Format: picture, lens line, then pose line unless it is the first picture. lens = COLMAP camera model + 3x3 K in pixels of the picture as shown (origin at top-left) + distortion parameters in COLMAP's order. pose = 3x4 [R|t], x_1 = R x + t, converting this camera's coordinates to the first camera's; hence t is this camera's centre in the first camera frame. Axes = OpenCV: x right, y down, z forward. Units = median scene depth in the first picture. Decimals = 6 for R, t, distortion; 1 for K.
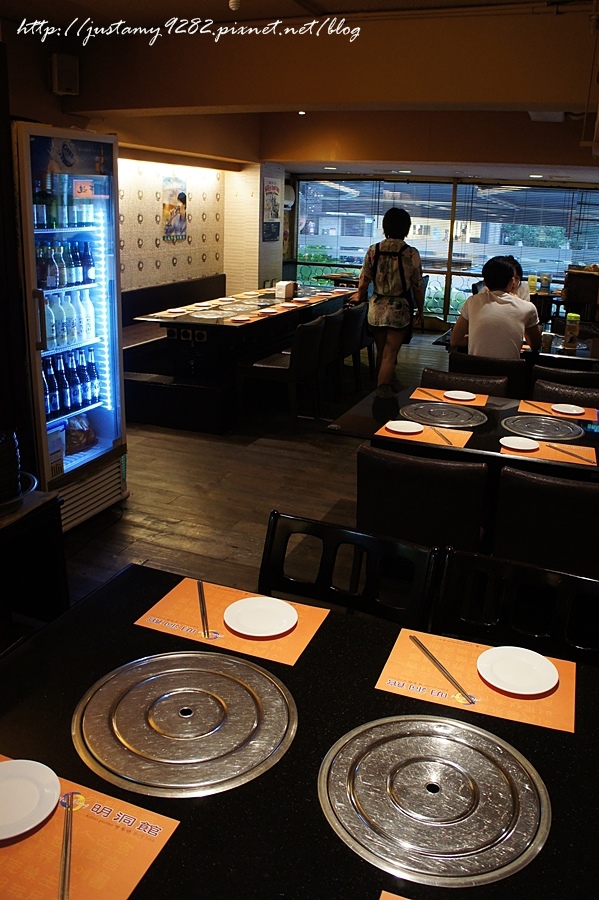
lens RADIAL K [[704.3, 0, 300.8], [0, 704.3, 447.0], [0, 0, 1]] dist [-0.186868, 0.140846]
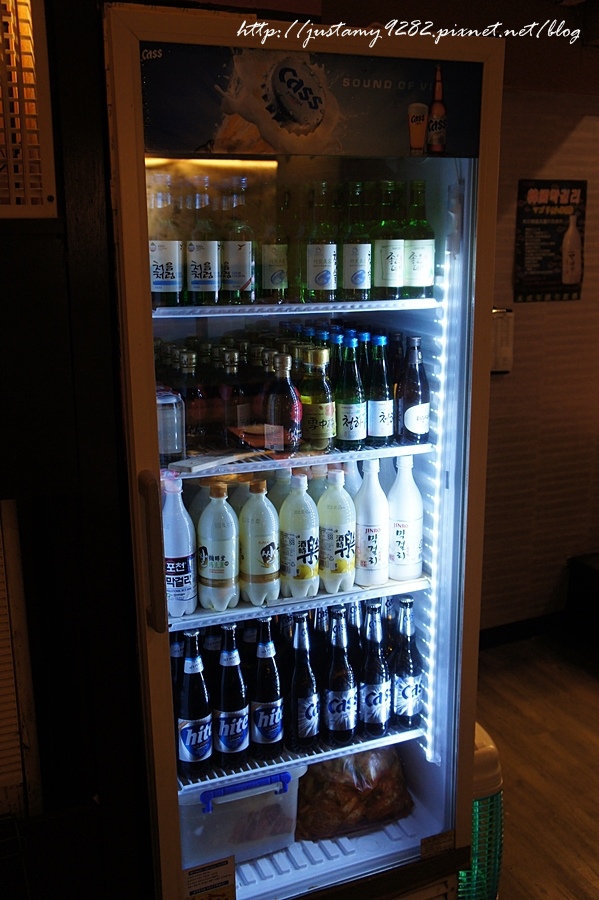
lens RADIAL K [[882.3, 0, 299.5], [0, 882.3, 450.0], [0, 0, 1]] dist [-0.039977, 0.006954]
pose [[0.695102, 0.132194, -0.706653, 0.000754], [-0.211554, 0.977038, -0.025320, -0.212164], [0.687080, 0.167096, 0.707107, 0.616057]]
